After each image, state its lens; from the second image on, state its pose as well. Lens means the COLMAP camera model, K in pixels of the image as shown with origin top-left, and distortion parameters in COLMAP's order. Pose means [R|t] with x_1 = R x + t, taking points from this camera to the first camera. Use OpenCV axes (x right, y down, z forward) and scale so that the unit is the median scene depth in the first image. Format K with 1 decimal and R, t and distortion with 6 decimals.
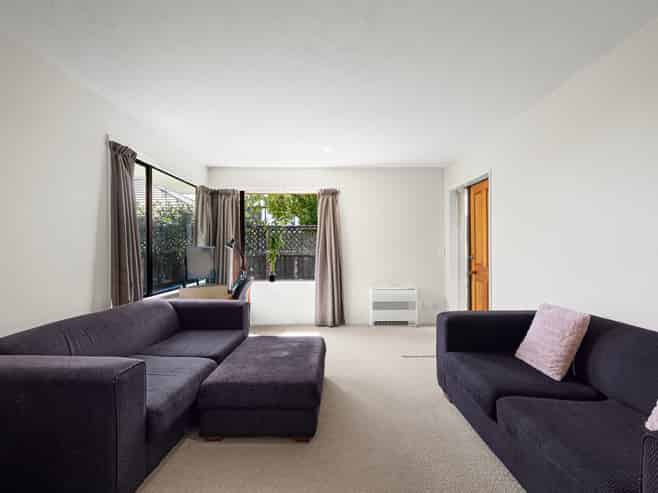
lens RADIAL K [[348.4, 0, 331.7], [0, 348.4, 247.5], [0, 0, 1]] dist [0.029436, 0.000152]
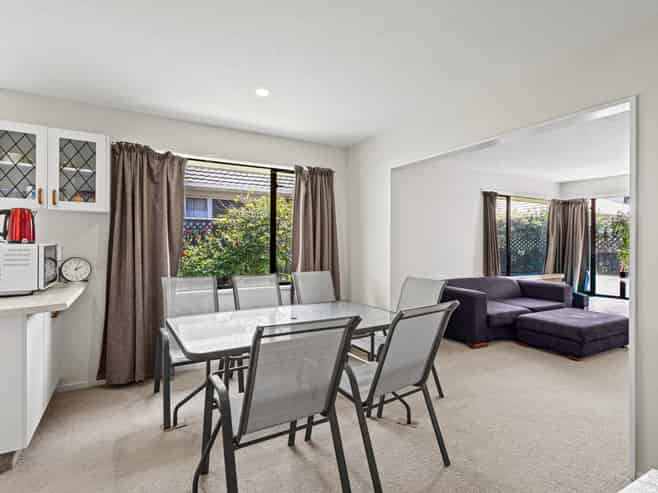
lens RADIAL K [[348.4, 0, 328.9], [0, 348.4, 244.7], [0, 0, 1]] dist [0.029436, 0.000152]
pose [[0.506884, 0.009588, -0.861961, 0.433839], [-0.003130, 0.999952, 0.009282, -0.017989], [0.862009, -0.002007, 0.506889, -0.505019]]
